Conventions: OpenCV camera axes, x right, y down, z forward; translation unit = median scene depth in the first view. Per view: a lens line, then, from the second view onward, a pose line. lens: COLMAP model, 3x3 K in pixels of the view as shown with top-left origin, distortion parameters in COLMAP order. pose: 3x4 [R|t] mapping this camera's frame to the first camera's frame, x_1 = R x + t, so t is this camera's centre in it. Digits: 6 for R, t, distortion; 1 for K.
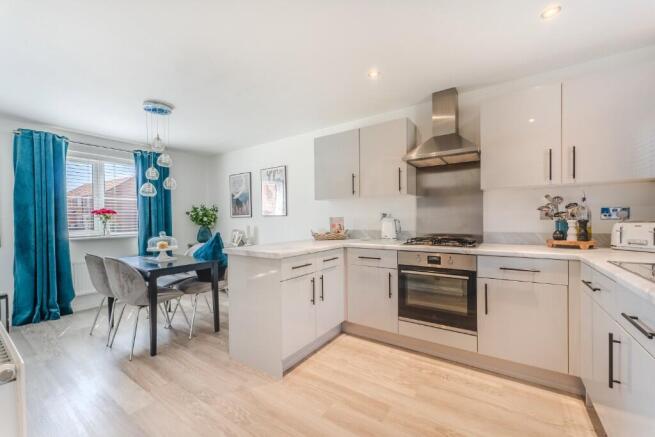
lens RADIAL K [[266.5, 0, 327.7], [0, 266.5, 223.1], [0, 0, 1]] dist [0.000281, 0.001108]
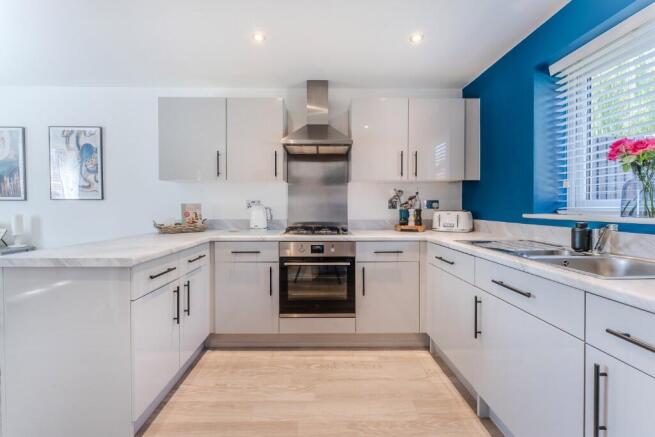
lens RADIAL K [[266.5, 0, 321.9], [0, 266.5, 210.8], [0, 0, 1]] dist [0.000281, 0.001108]
pose [[0.818717, 0.005653, 0.574170, -0.107531], [-0.003418, 0.999982, -0.004972, 0.002074], [-0.574188, 0.002109, 0.818721, 0.132259]]
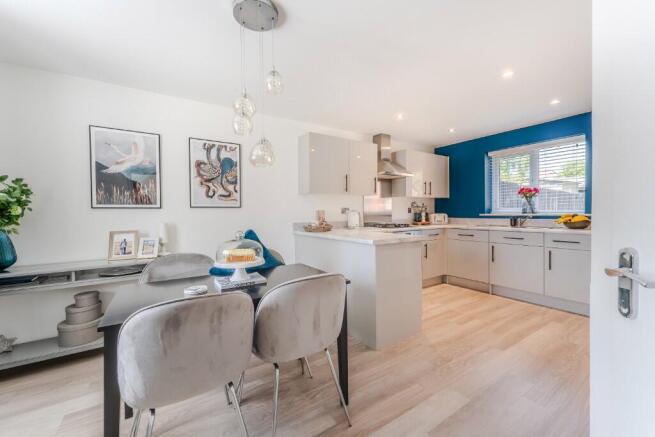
lens RADIAL K [[266.5, 0, 326.8], [0, 266.5, 216.1], [0, 0, 1]] dist [0.000281, 0.001108]
pose [[0.379585, -0.002799, 0.925153, -0.998389], [0.019629, 0.999795, -0.005029, 0.007325], [-0.924948, 0.020069, 0.379562, 0.585276]]
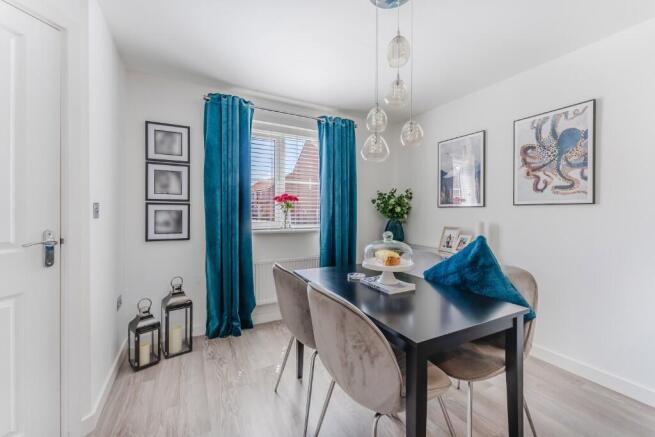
lens RADIAL K [[266.5, 0, 328.6], [0, 266.5, 214.3], [0, 0, 1]] dist [0.000281, 0.001108]
pose [[0.886220, 0.021946, -0.462745, -0.447947], [-0.023705, 0.999717, 0.002013, 0.000143], [0.462658, 0.009186, 0.886489, 0.449377]]
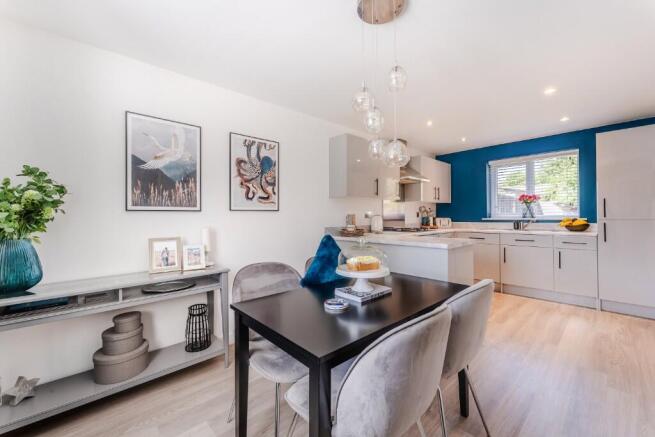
lens RADIAL K [[266.5, 0, 328.1], [0, 266.5, 215.4], [0, 0, 1]] dist [0.000281, 0.001108]
pose [[0.221524, 0.015512, 0.975031, -1.058246], [0.020520, 0.999578, -0.020565, 0.001729], [-0.974939, 0.024563, 0.221113, 0.892344]]
